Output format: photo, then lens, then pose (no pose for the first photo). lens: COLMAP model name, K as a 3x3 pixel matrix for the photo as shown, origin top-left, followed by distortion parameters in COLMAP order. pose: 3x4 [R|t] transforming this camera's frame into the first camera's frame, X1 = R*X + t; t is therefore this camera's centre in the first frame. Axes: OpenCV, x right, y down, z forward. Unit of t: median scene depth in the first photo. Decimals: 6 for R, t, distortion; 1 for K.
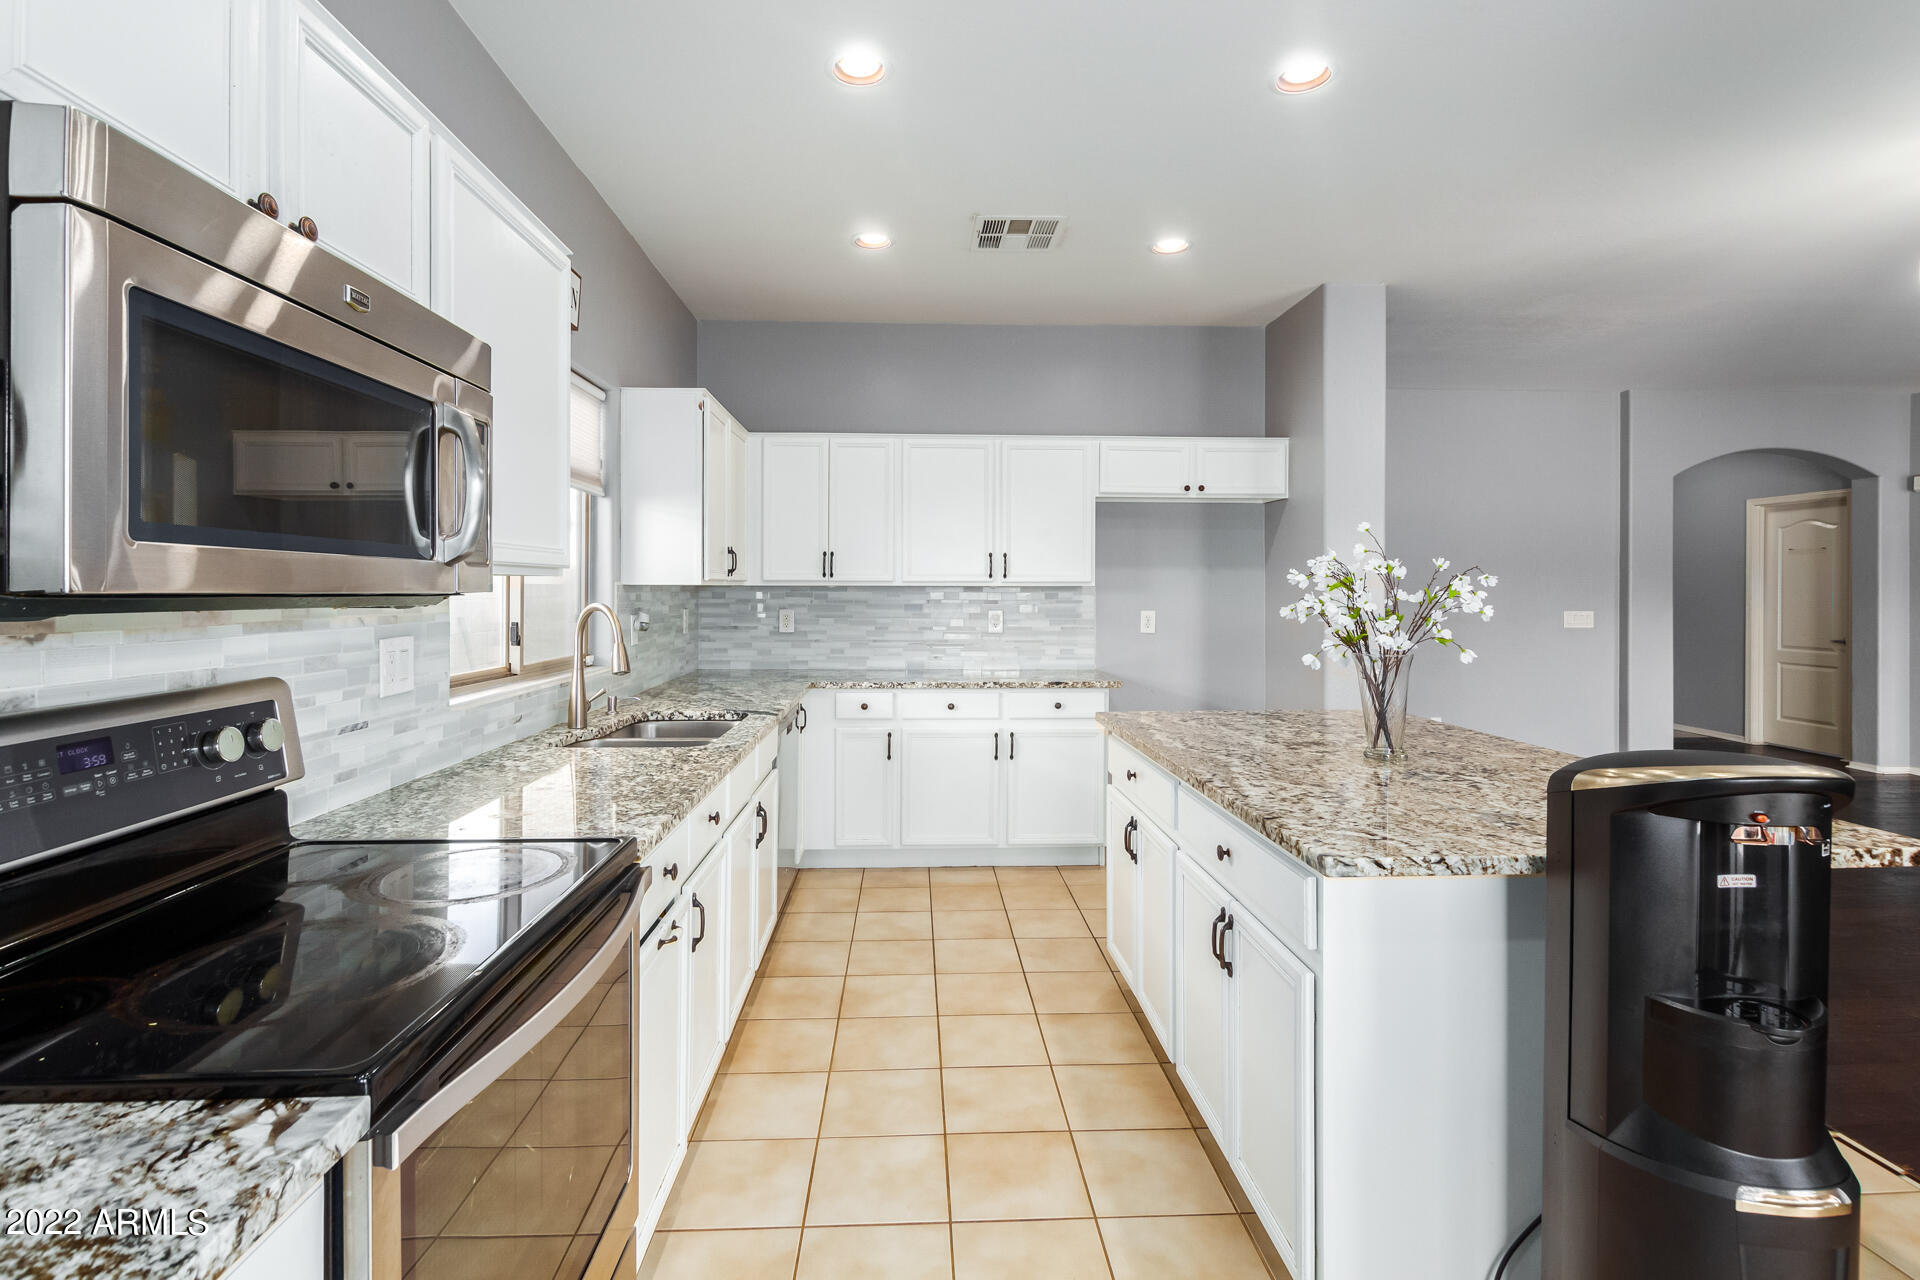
lens RADIAL K [[905.3, 0, 949.8], [0, 905.3, 595.7], [0, 0, 1]] dist [-0.002972, 0.000294]
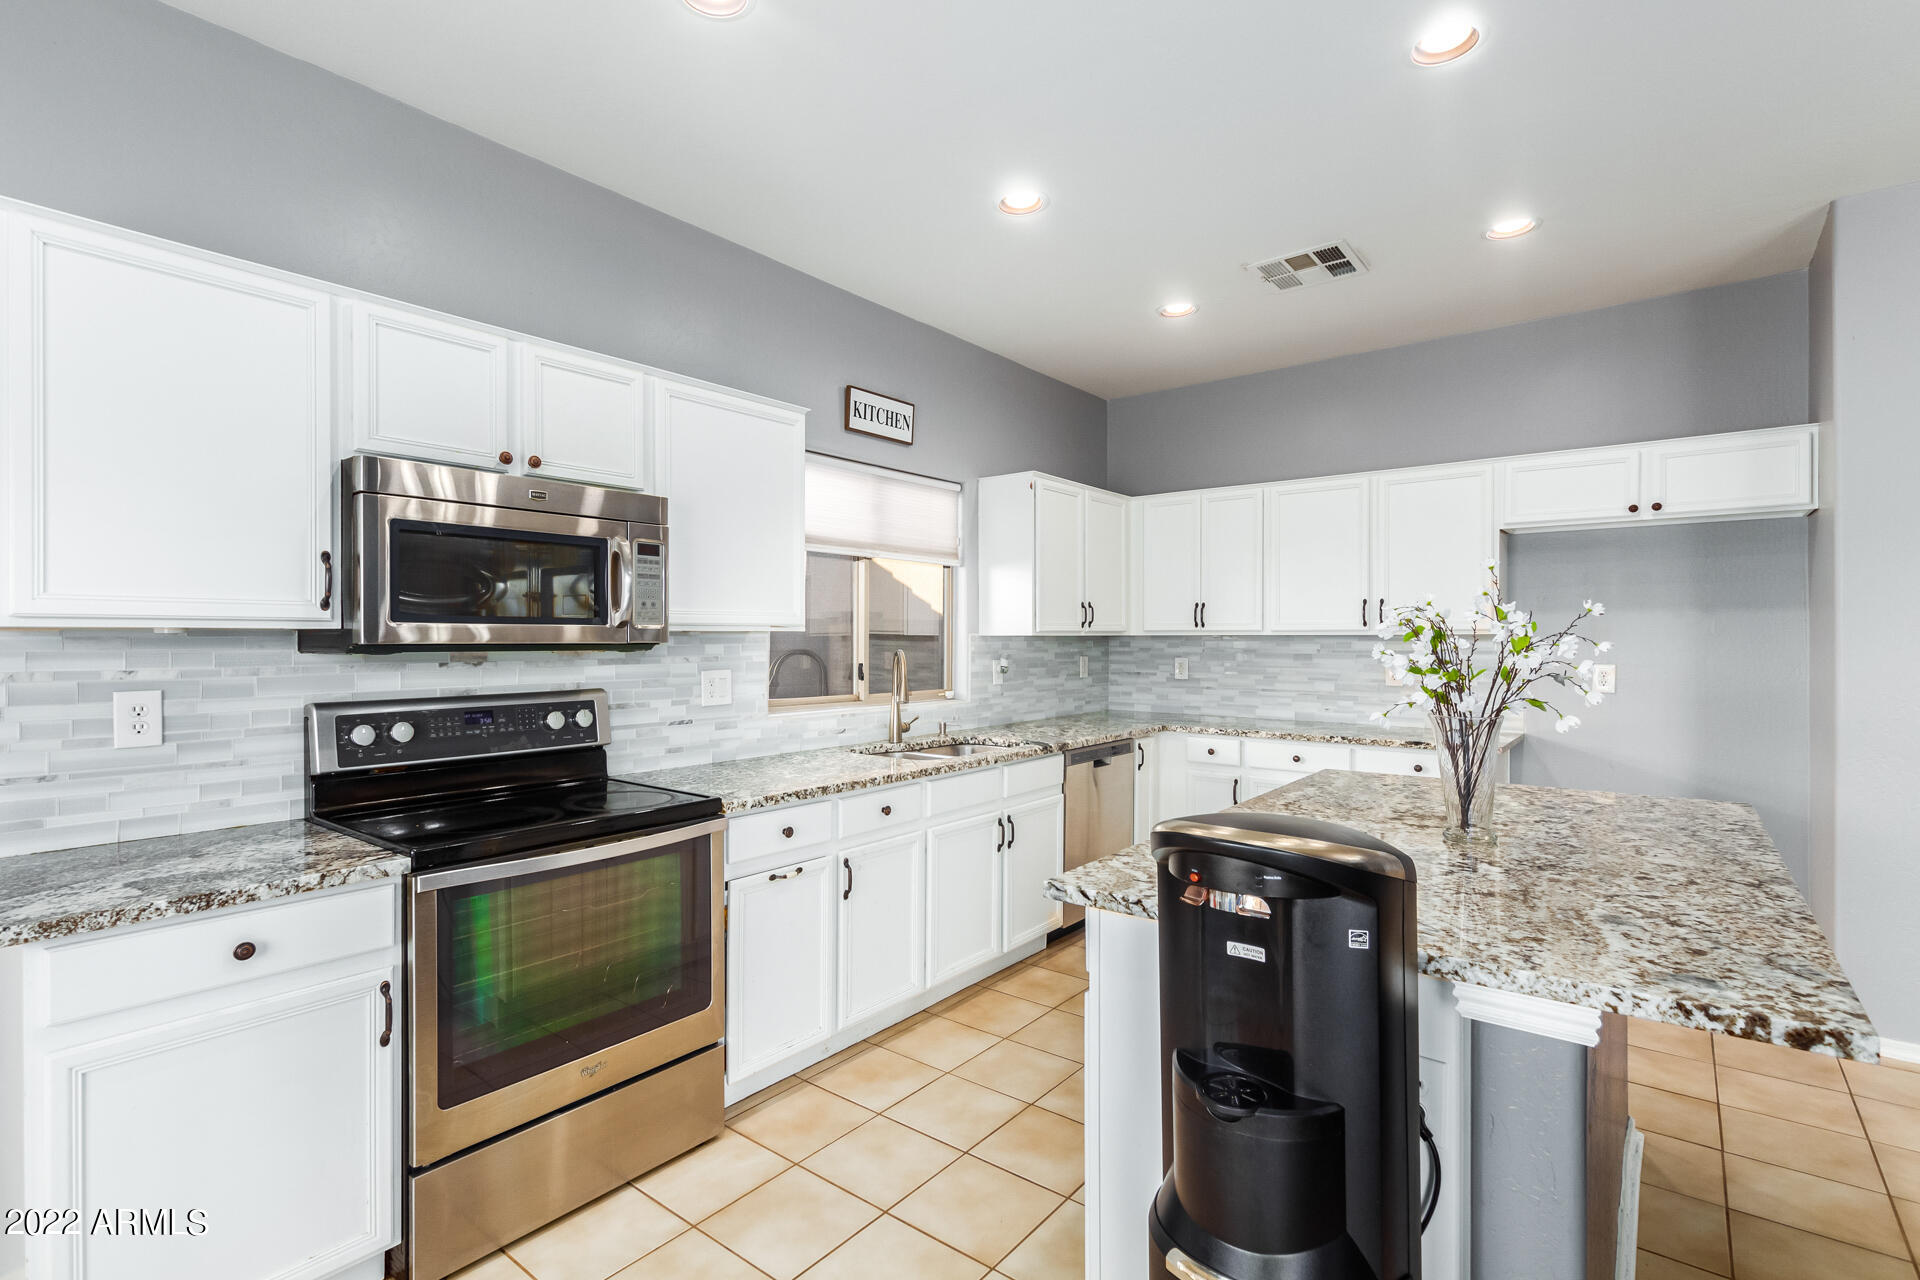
lens RADIAL K [[905.3, 0, 952.8], [0, 905.3, 643.1], [0, 0, 1]] dist [-0.002972, 0.000294]
pose [[0.755473, 0.001815, -0.655177, 0.379587], [-0.001720, 0.999998, 0.000788, -0.002406], [0.655177, 0.000532, 0.755475, 0.024411]]
